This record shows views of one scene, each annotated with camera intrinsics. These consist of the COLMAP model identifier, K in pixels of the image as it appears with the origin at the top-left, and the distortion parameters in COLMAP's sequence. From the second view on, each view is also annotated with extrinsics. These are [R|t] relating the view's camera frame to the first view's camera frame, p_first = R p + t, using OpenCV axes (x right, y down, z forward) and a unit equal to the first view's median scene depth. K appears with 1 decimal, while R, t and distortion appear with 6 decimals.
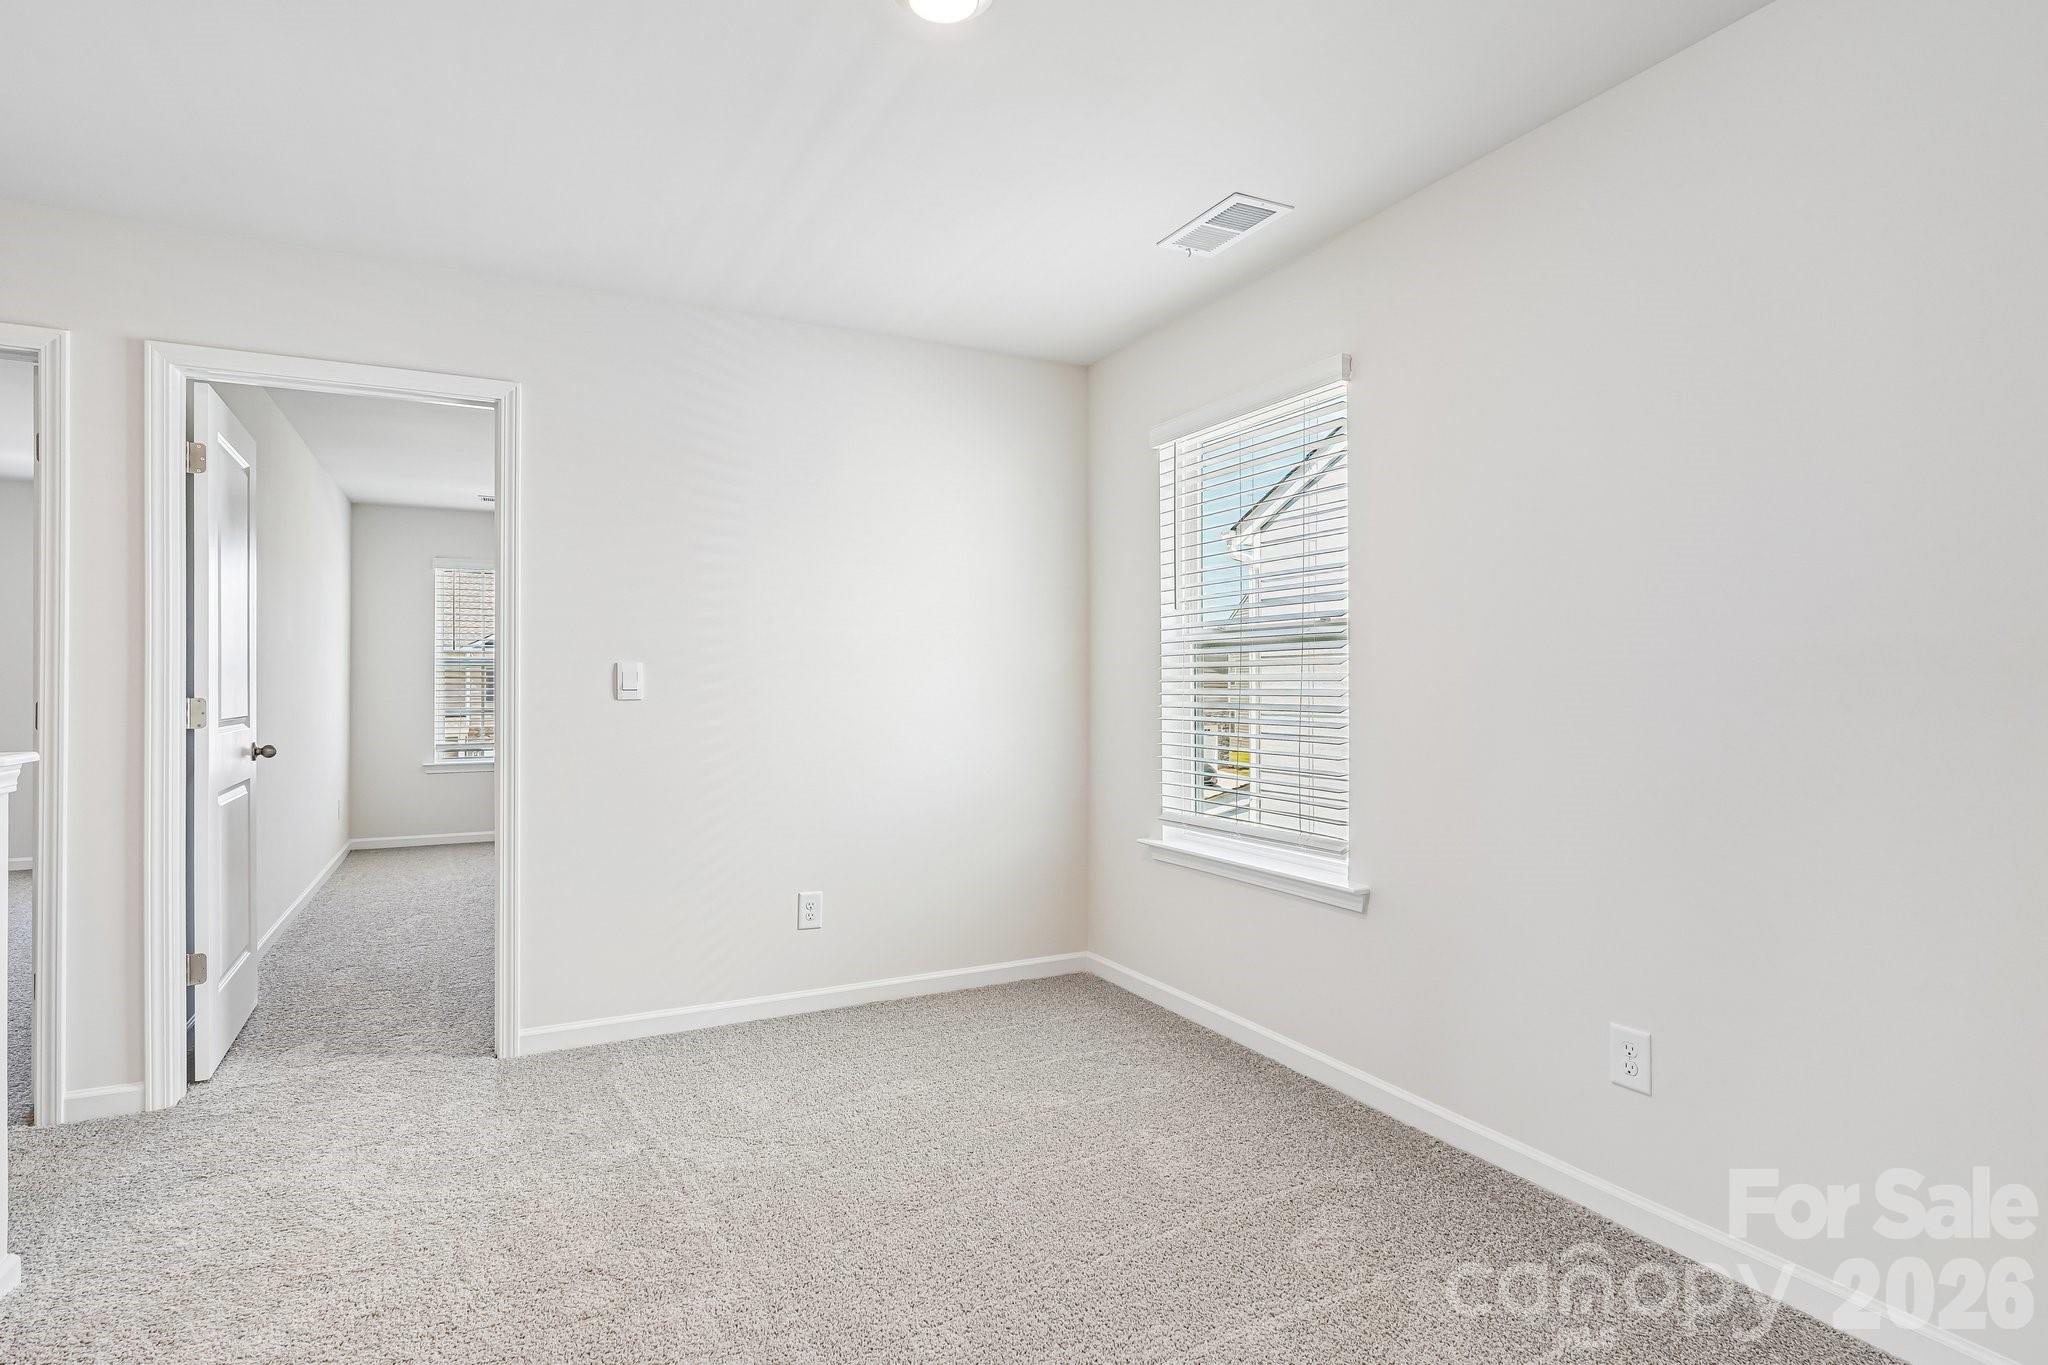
lens RADIAL K [[1008.5, 0, 1013.1], [0, 1008.5, 681.3], [0, 0, 1]] dist [-0.020563, 0.000089]
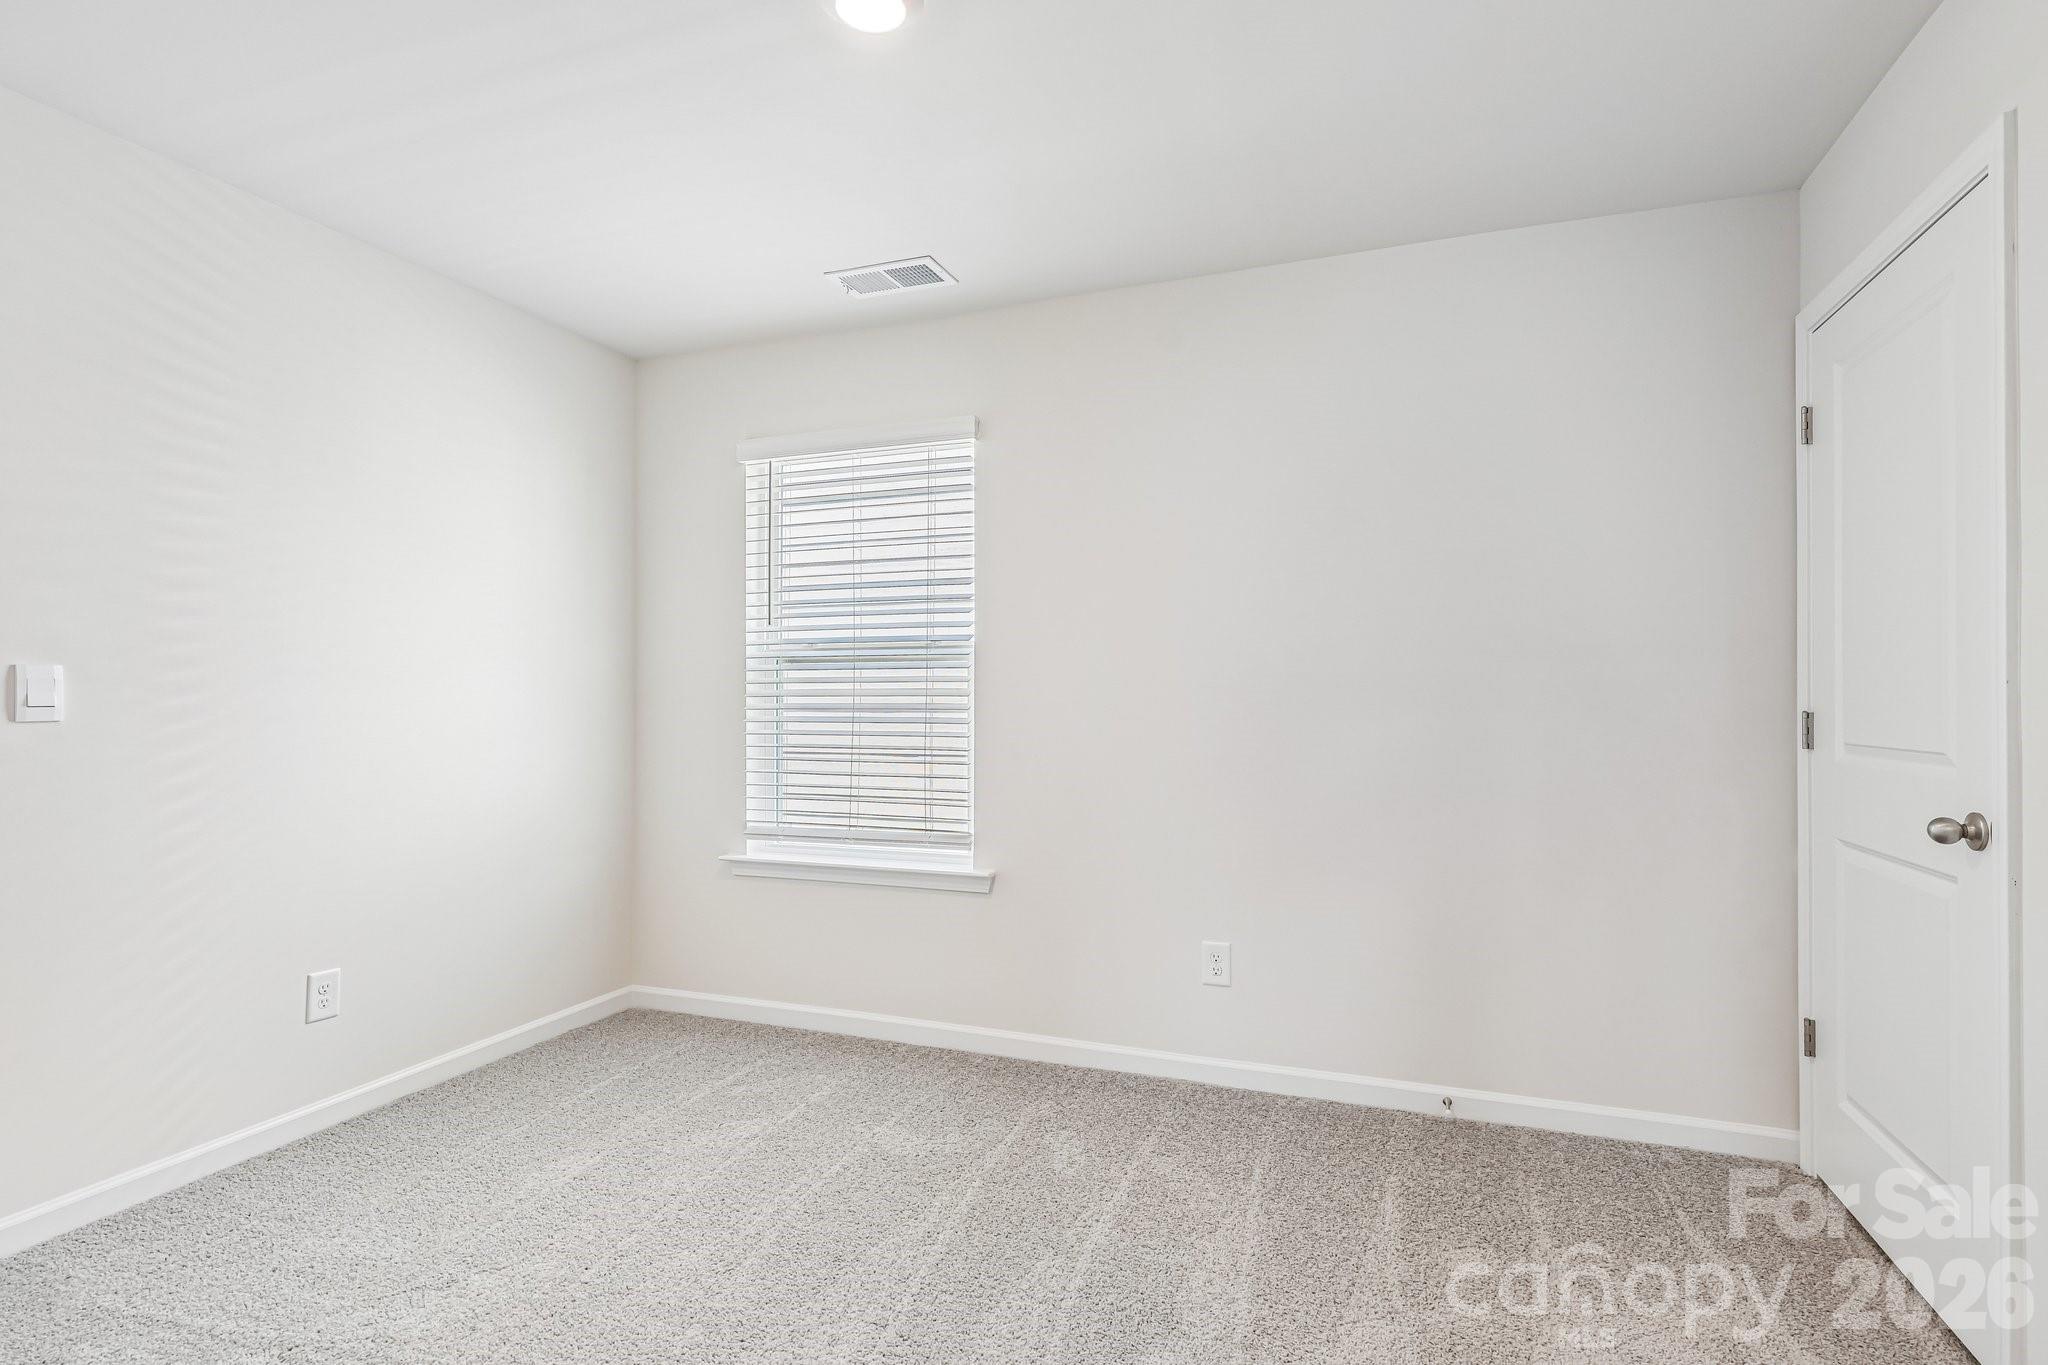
lens RADIAL K [[991.0, 0, 1024.2], [0, 991.0, 688.5], [0, 0, 1]] dist [-0.004783, -0.001207]
pose [[0.737423, 0.007621, 0.675388, -0.341795], [-0.002353, 0.999959, -0.008714, 0.000721], [-0.675427, 0.004837, 0.737411, 0.095206]]
